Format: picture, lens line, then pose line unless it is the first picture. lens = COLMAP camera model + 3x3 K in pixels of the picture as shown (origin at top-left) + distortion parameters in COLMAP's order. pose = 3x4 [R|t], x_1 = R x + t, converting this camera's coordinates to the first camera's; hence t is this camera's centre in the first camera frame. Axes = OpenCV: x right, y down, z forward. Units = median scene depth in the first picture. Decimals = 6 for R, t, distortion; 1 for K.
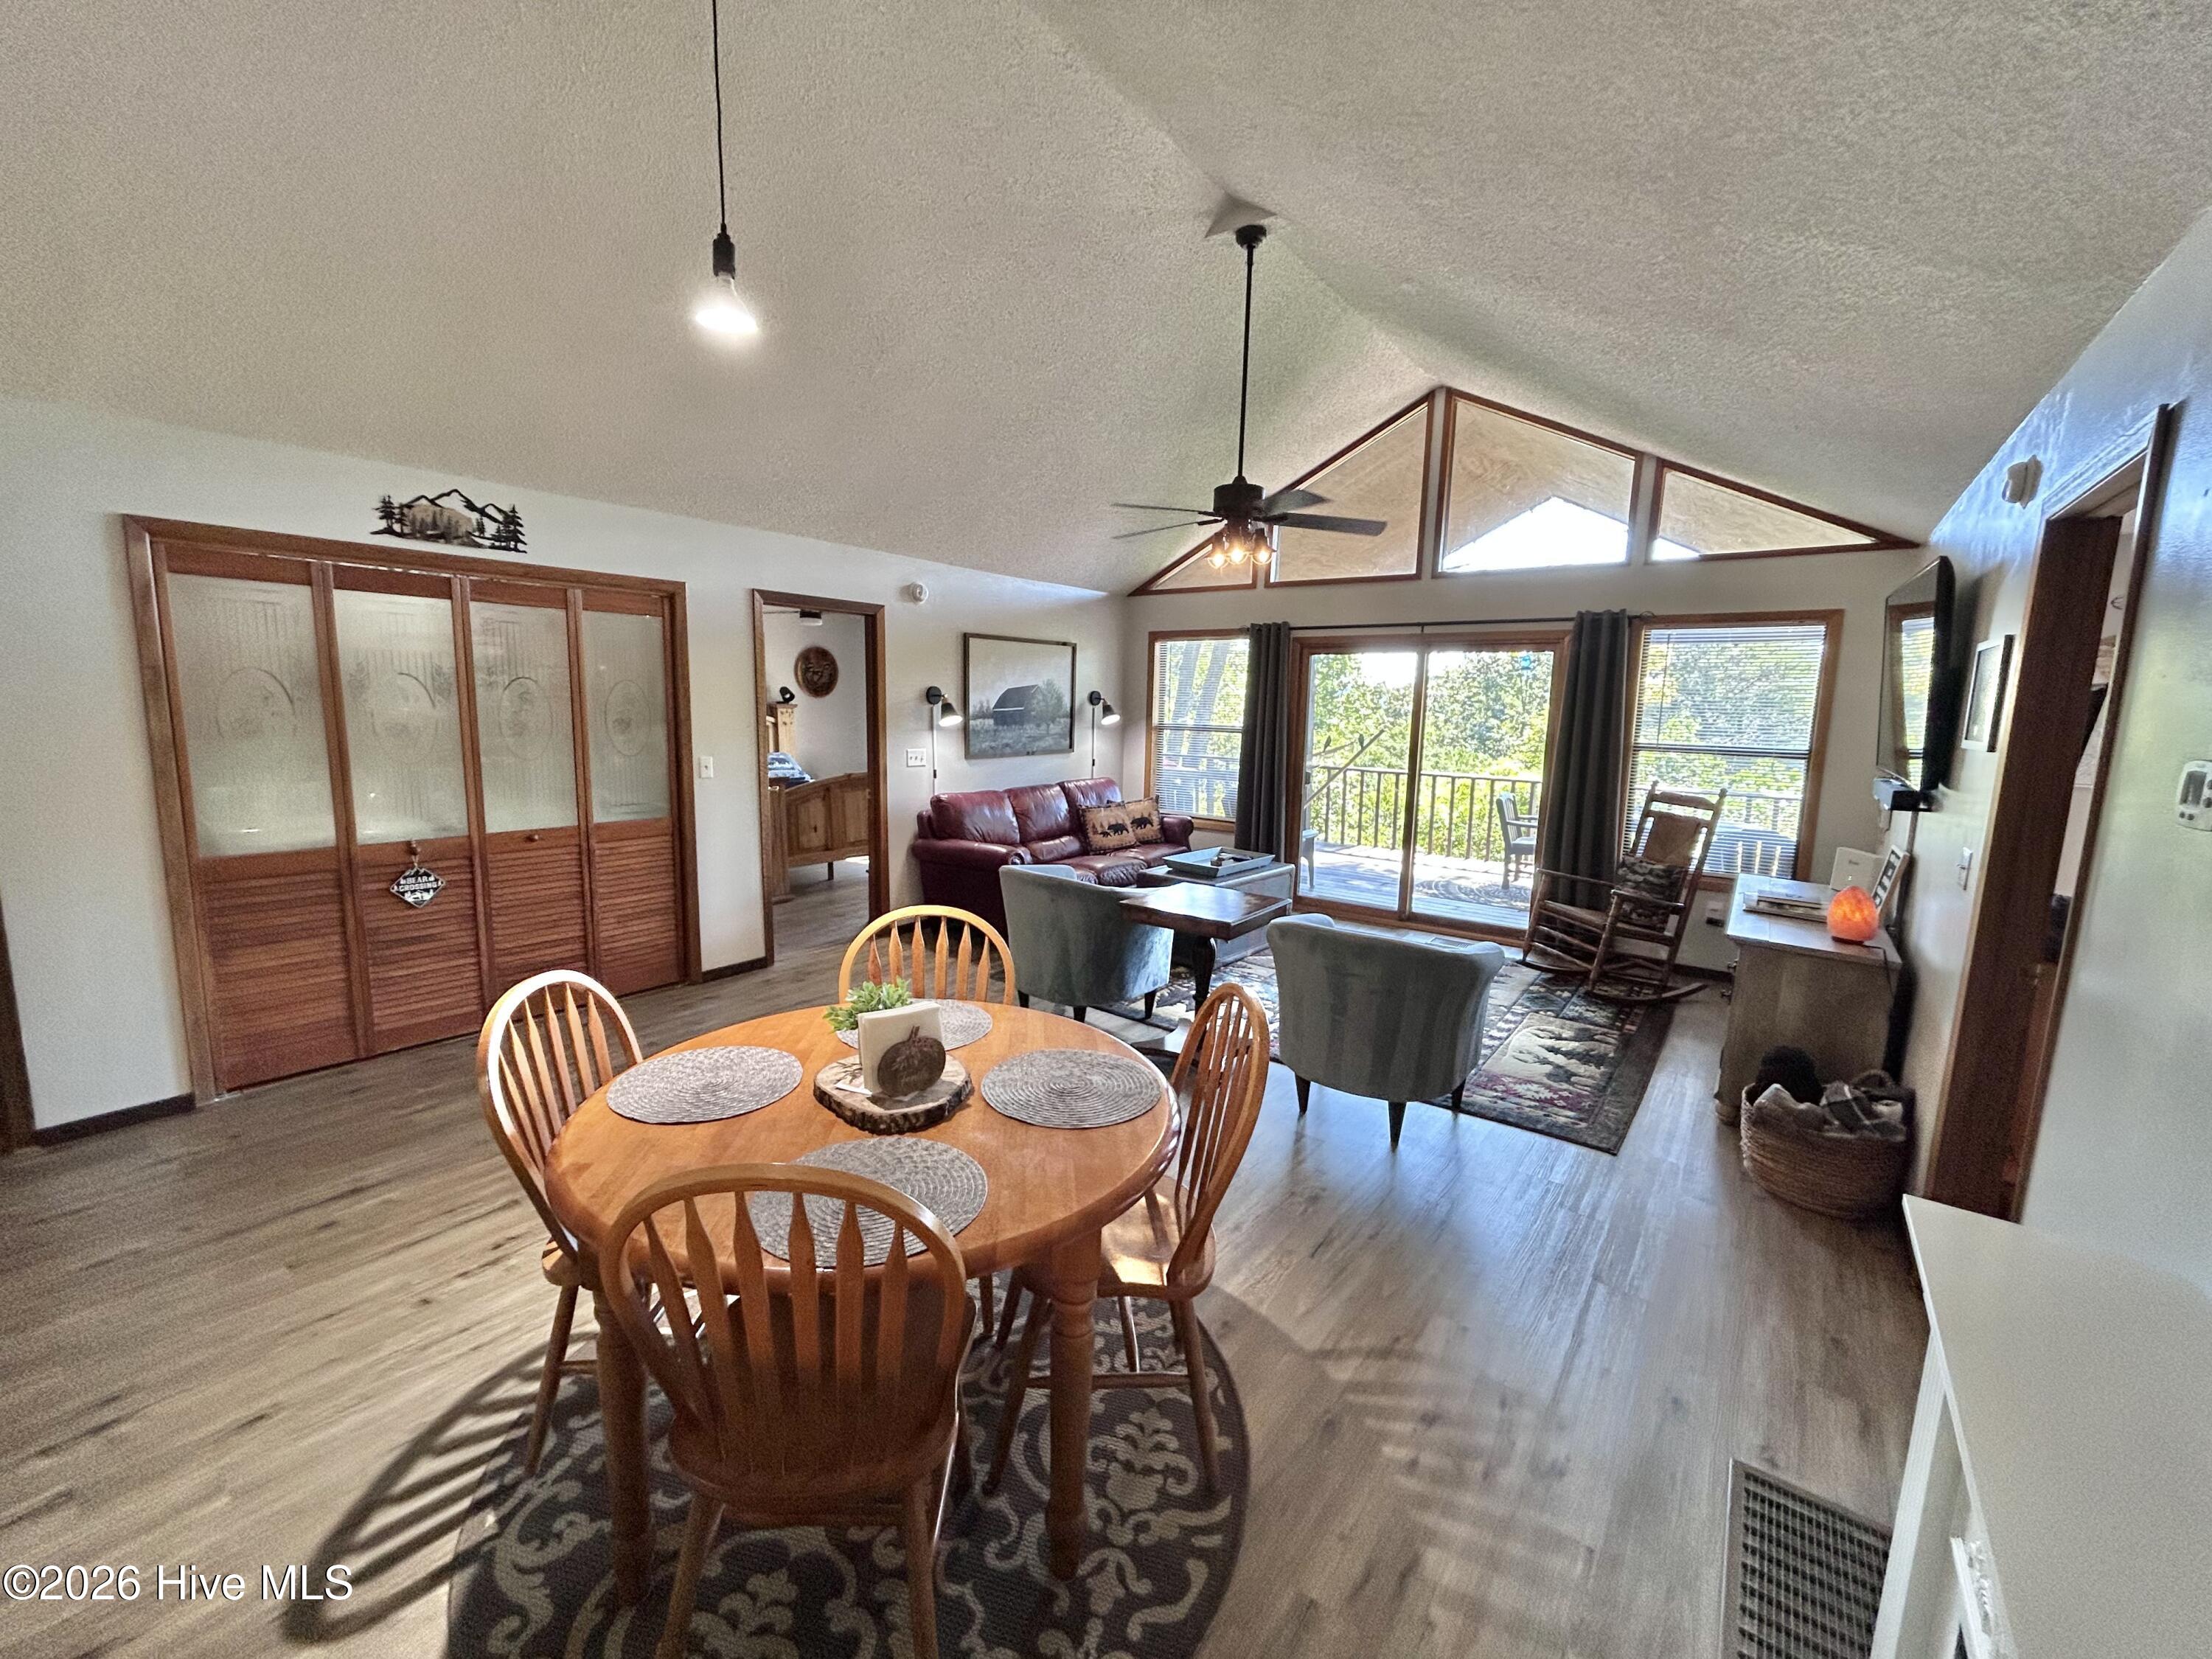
lens RADIAL K [[878.4, 0, 1113.4], [0, 878.4, 830.3], [0, 0, 1]] dist [-0.003362, -0.000050]
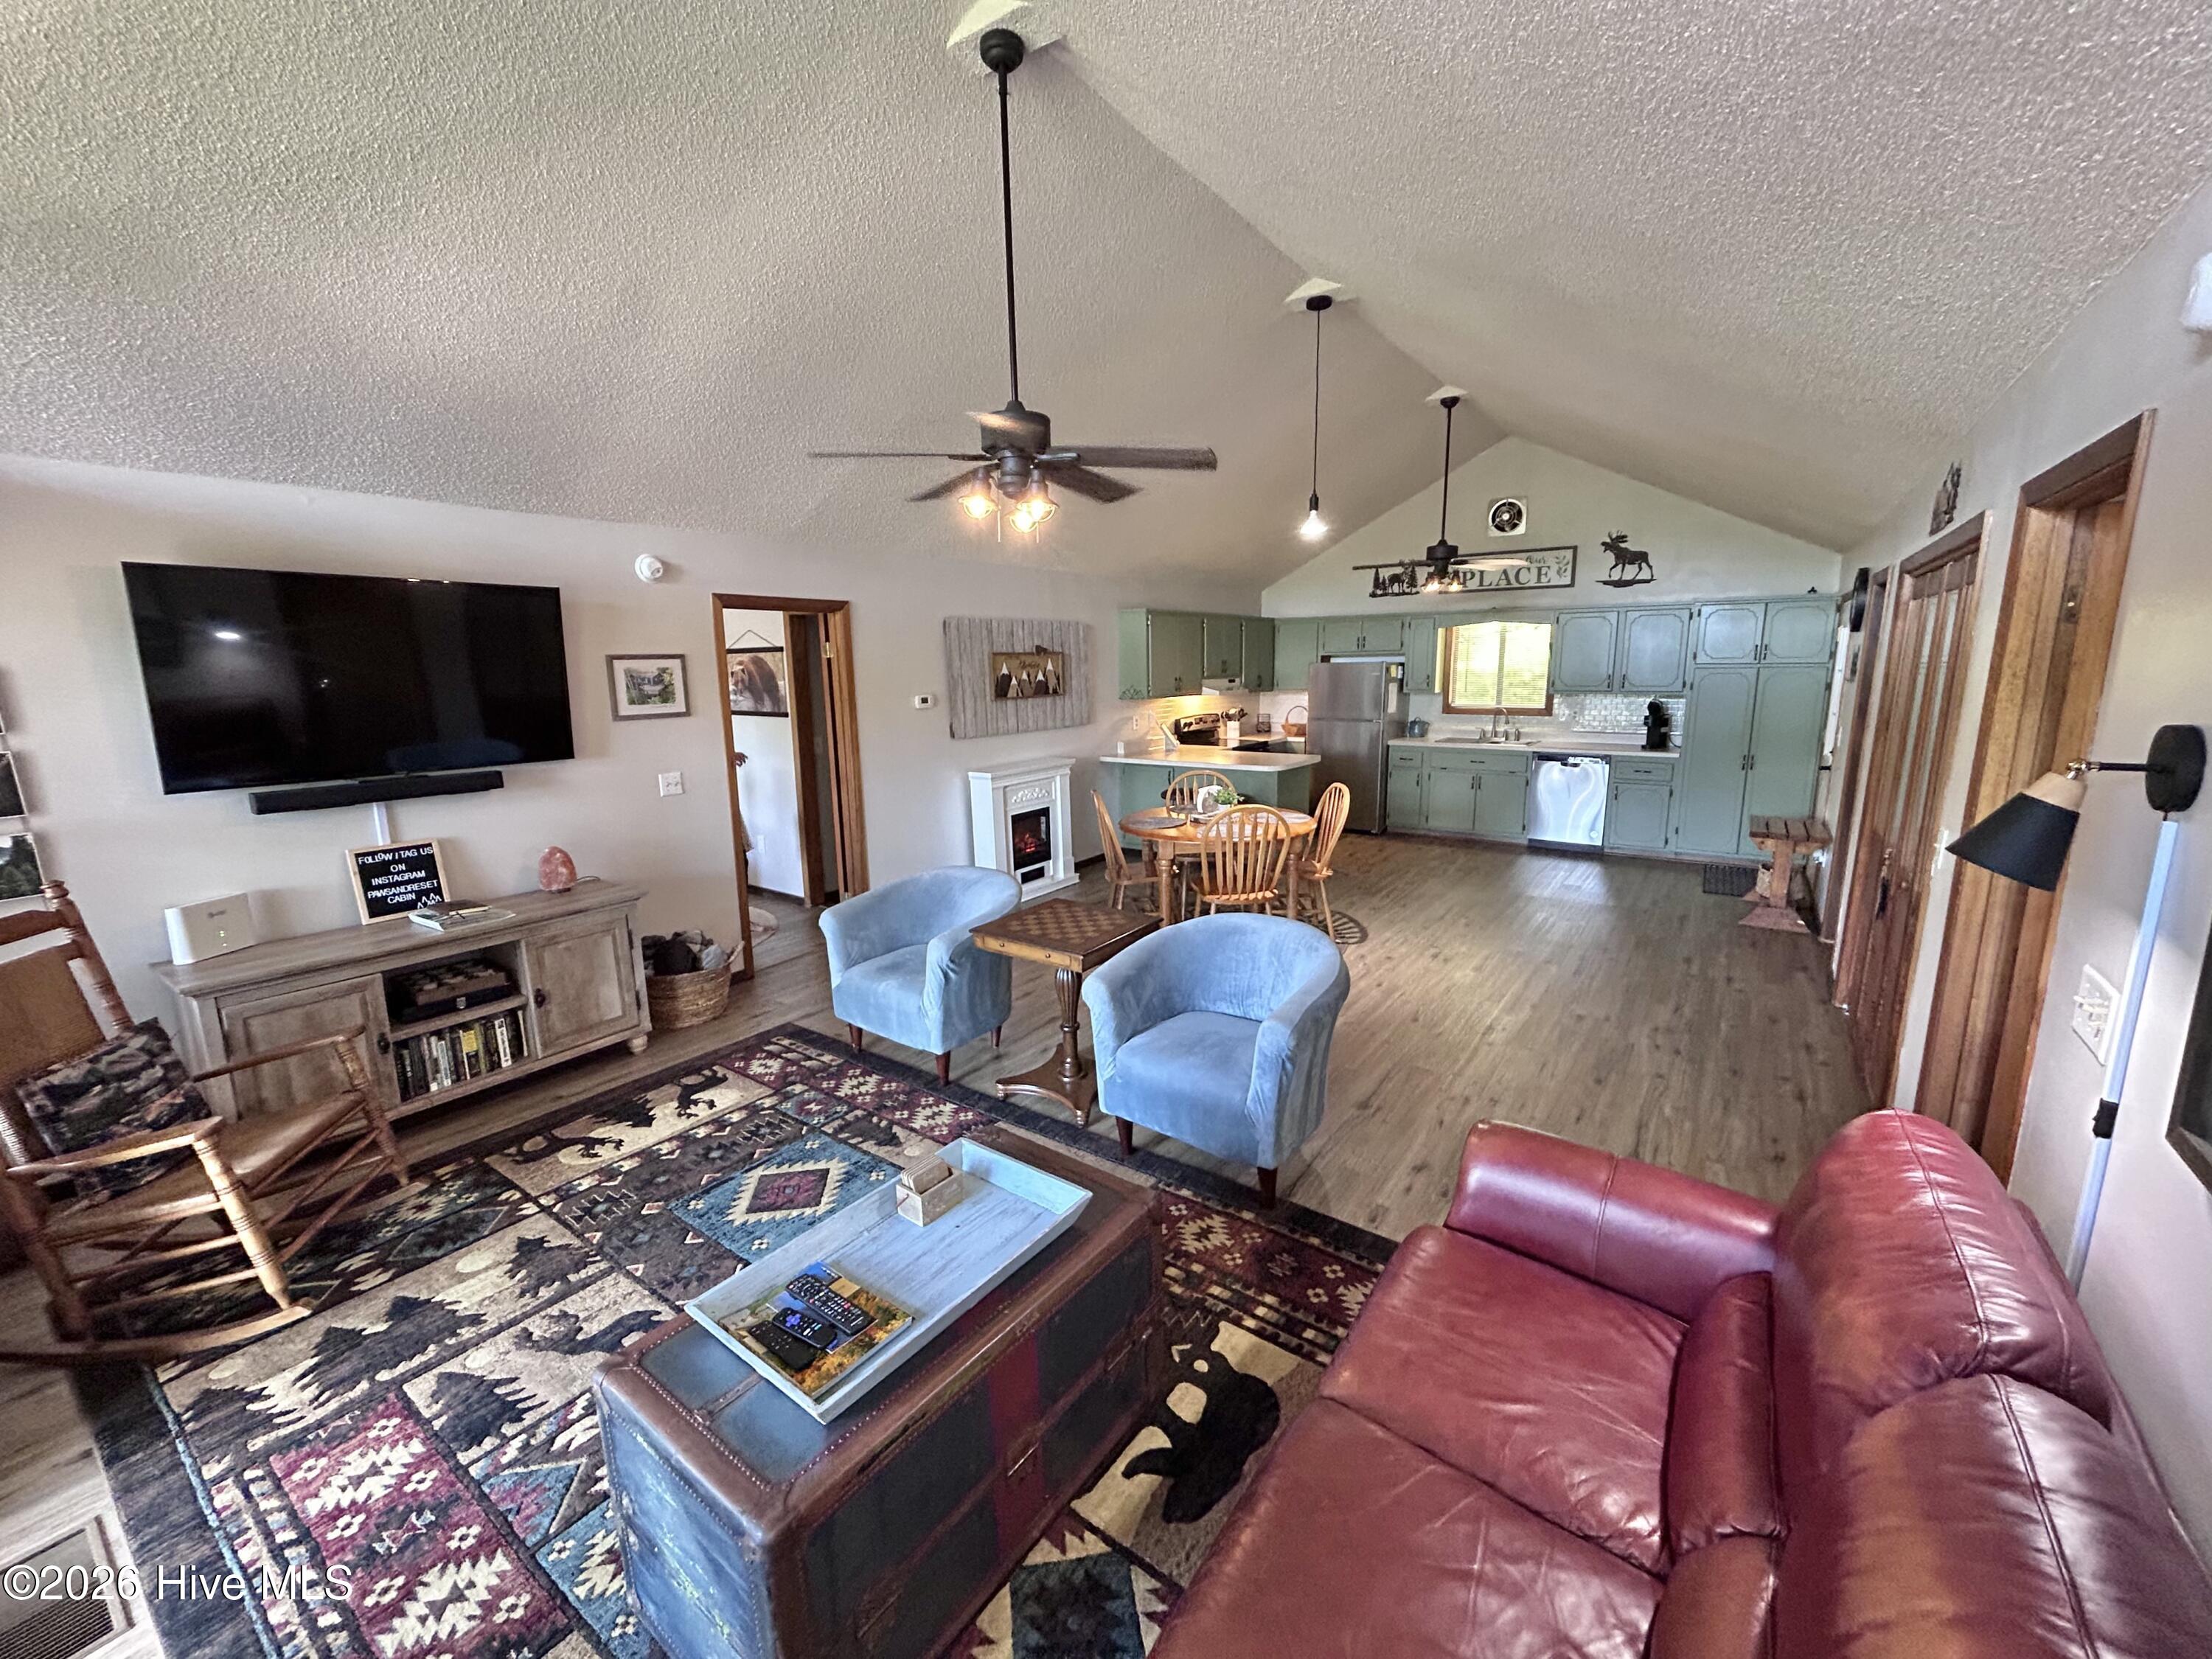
lens RADIAL K [[878.4, 0, 1111.7], [0, 878.4, 821.2], [0, 0, 1]] dist [-0.003362, -0.000050]
pose [[-0.999671, 0.001363, -0.025623, 0.085545], [-0.006970, 0.946610, 0.322306, -0.322146], [0.024694, 0.322379, -0.946289, 1.886517]]
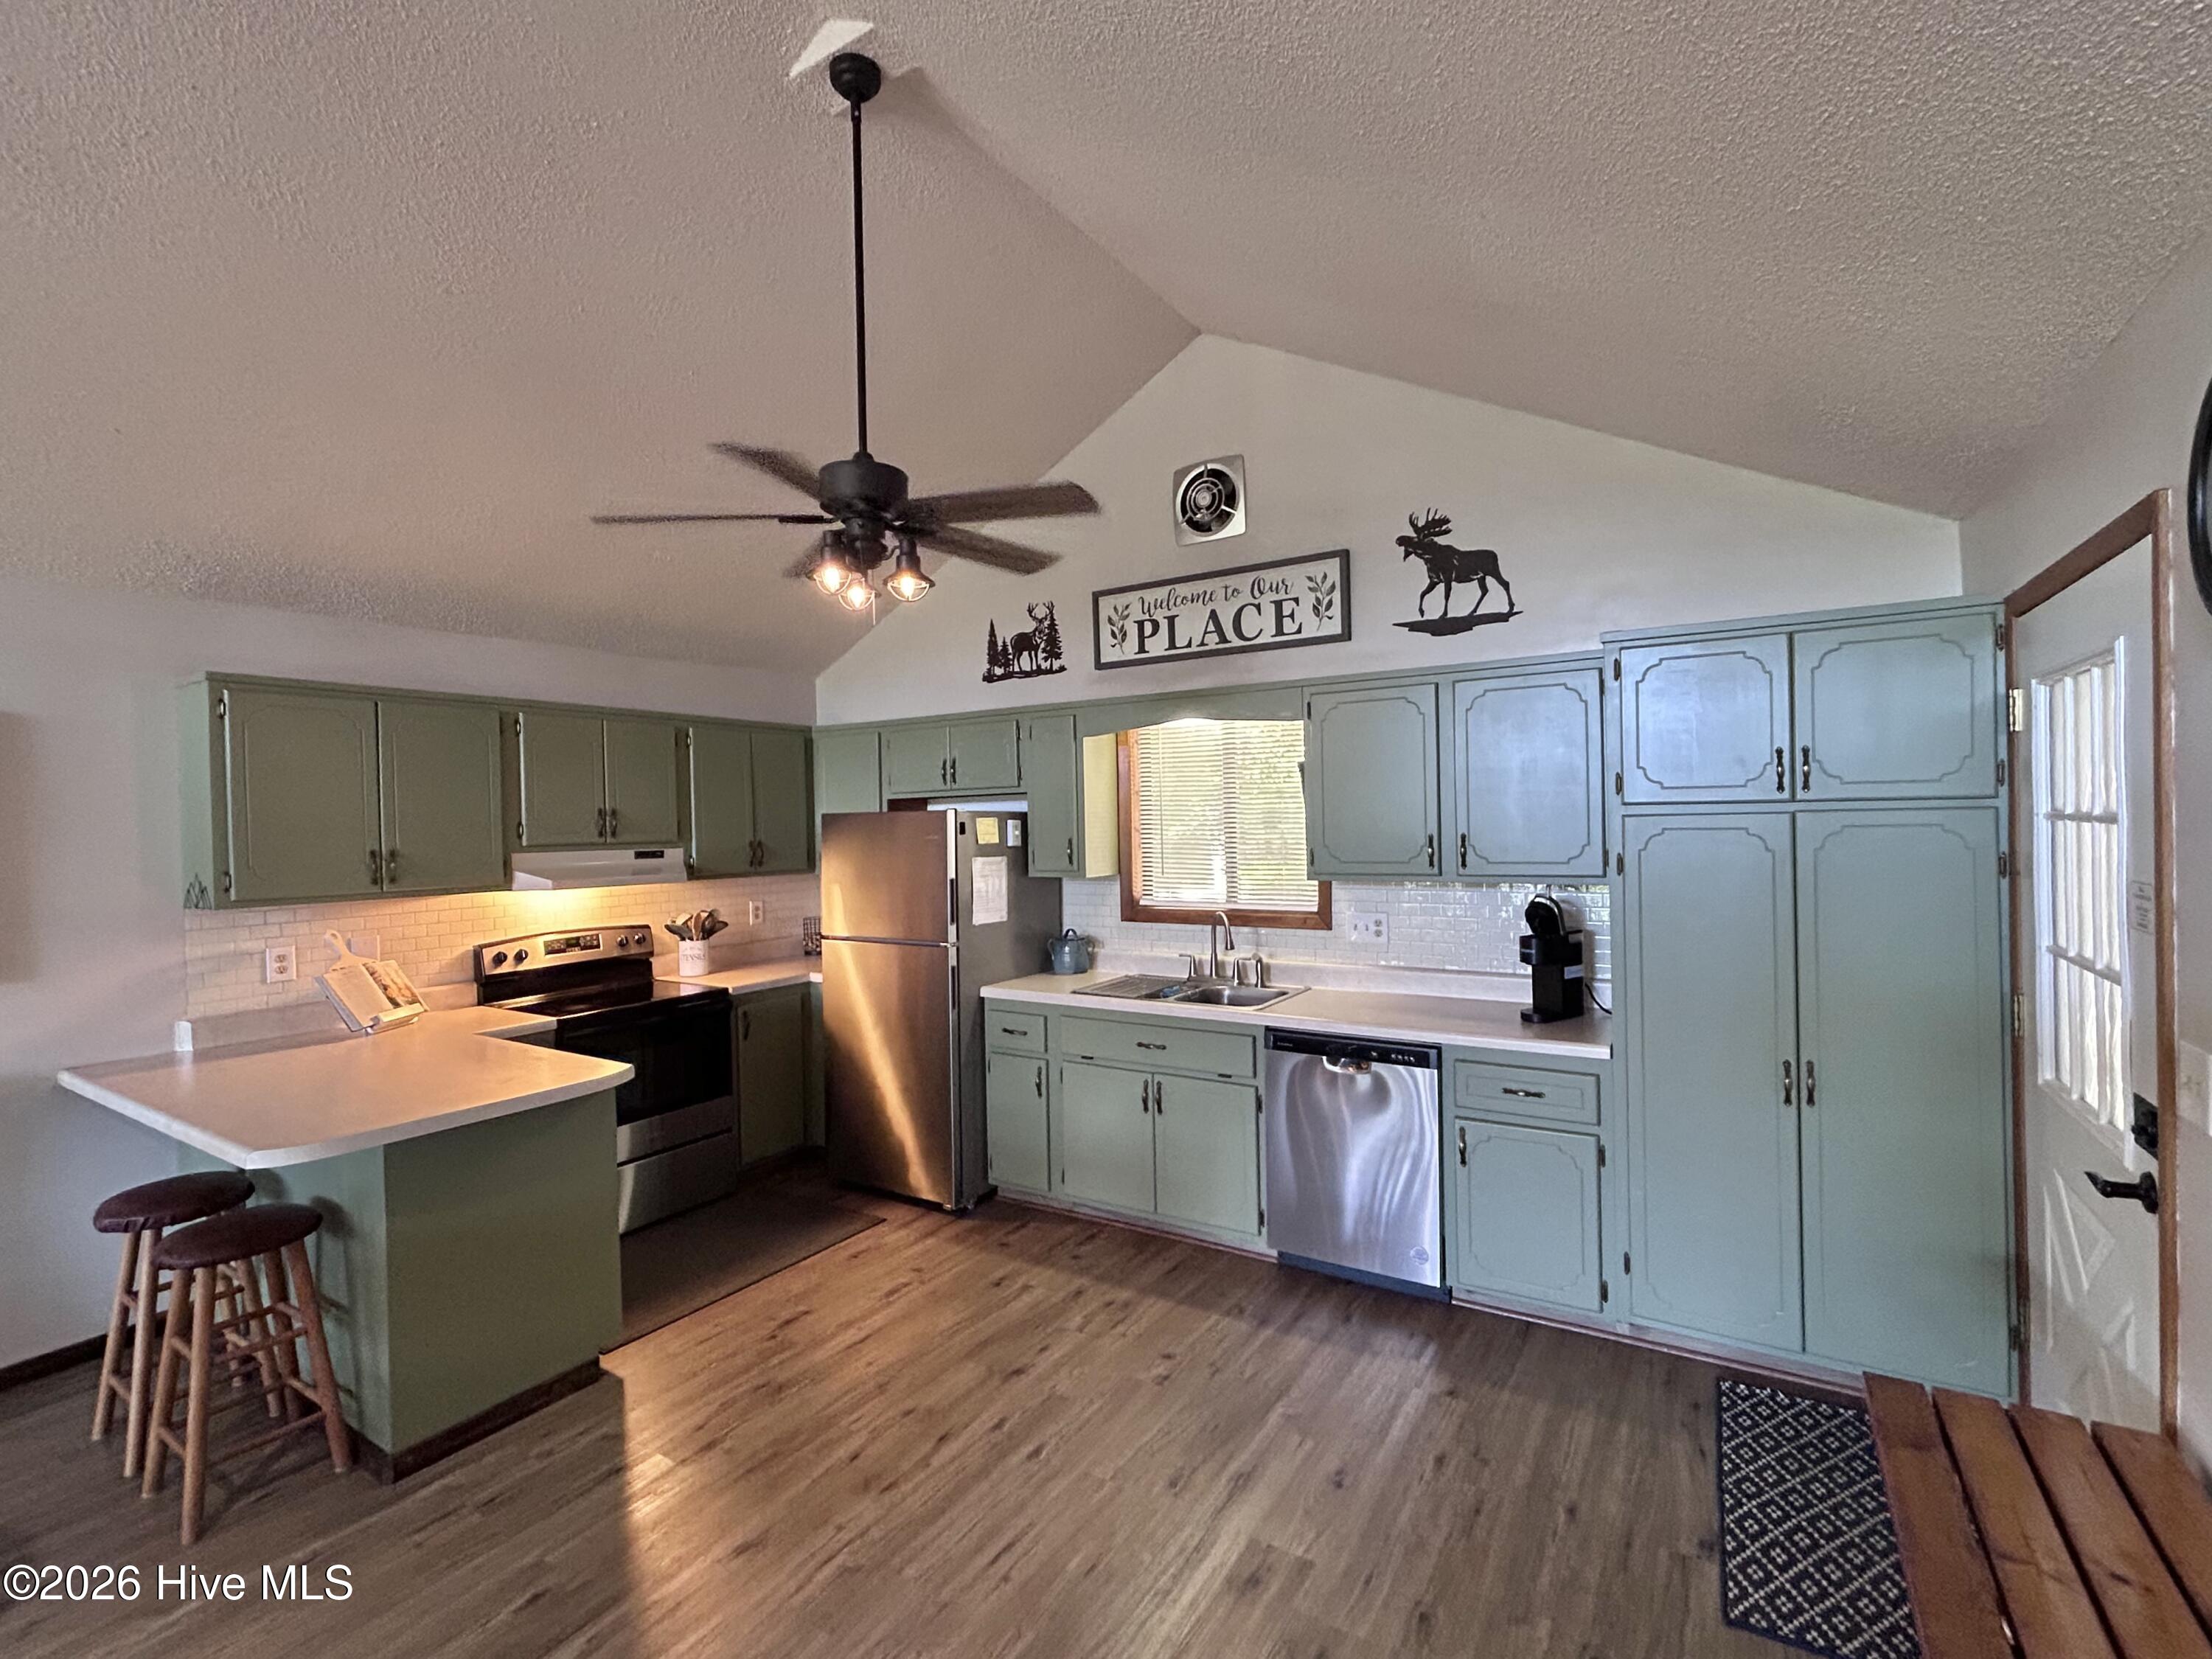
lens RADIAL K [[988.5, 0, 1103.3], [0, 988.5, 830.2], [0, 0, 1]] dist [0.002192, -0.000347]
pose [[-0.996344, 0.004532, -0.085311, -0.751148], [-0.008748, 0.987931, 0.154648, -0.138276], [0.084982, 0.154829, -0.984279, 0.748320]]
